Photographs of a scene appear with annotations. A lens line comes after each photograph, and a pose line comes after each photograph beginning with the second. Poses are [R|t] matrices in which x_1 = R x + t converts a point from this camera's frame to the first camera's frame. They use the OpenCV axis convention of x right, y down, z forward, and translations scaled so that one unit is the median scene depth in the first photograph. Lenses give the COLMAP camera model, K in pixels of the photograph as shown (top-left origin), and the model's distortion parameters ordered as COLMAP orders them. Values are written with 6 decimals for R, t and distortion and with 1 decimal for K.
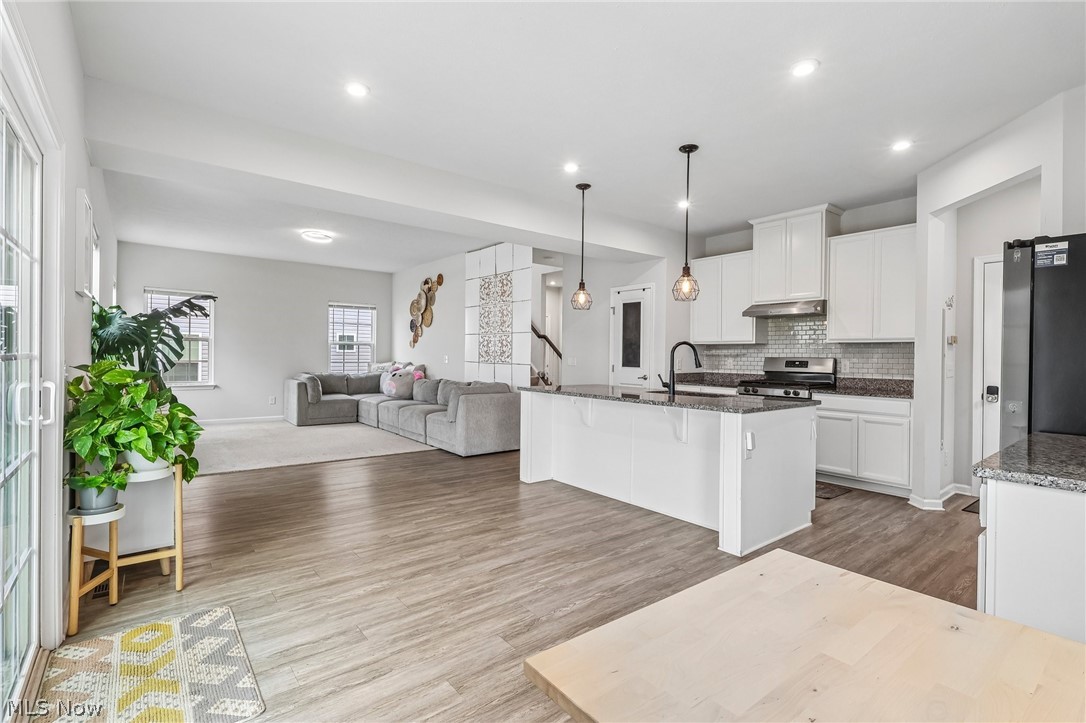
lens RADIAL K [[503.1, 0, 543.0], [0, 503.1, 361.5], [0, 0, 1]] dist [-0.000726, -0.000292]
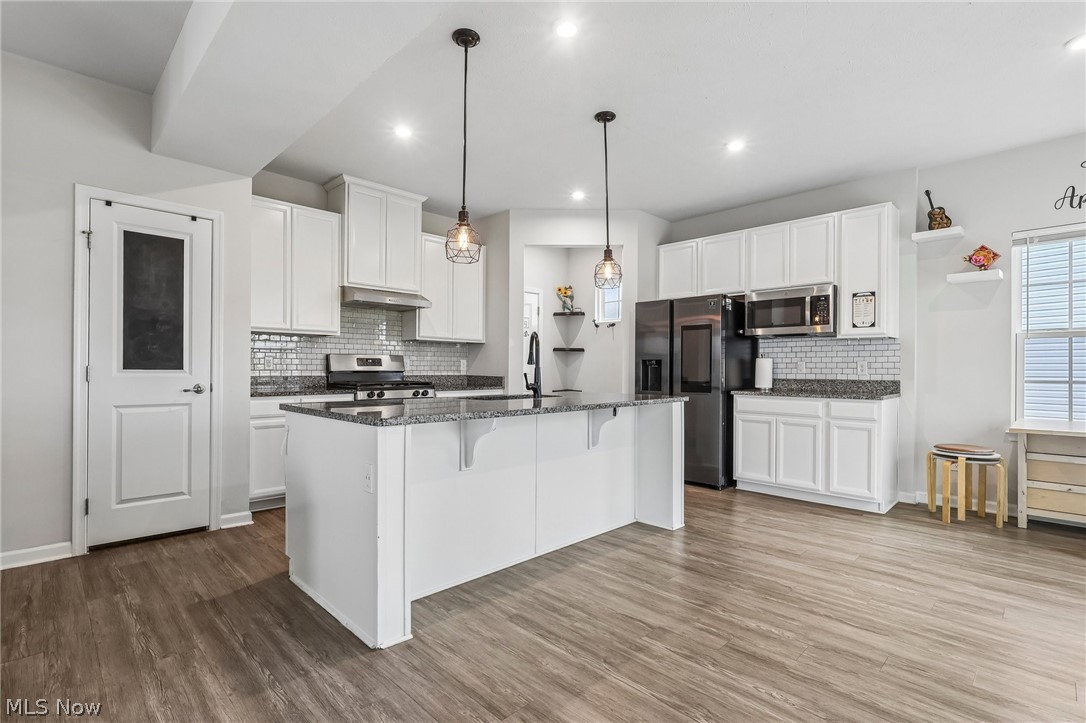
lens RADIAL K [[504.9, 0, 539.3], [0, 504.9, 370.3], [0, 0, 1]] dist [0.000008, -0.000107]
pose [[-0.097014, -0.016065, 0.995153, -0.477062], [0.007057, 0.999833, 0.016829, 0.008301], [-0.995258, 0.008655, -0.096884, 0.958938]]
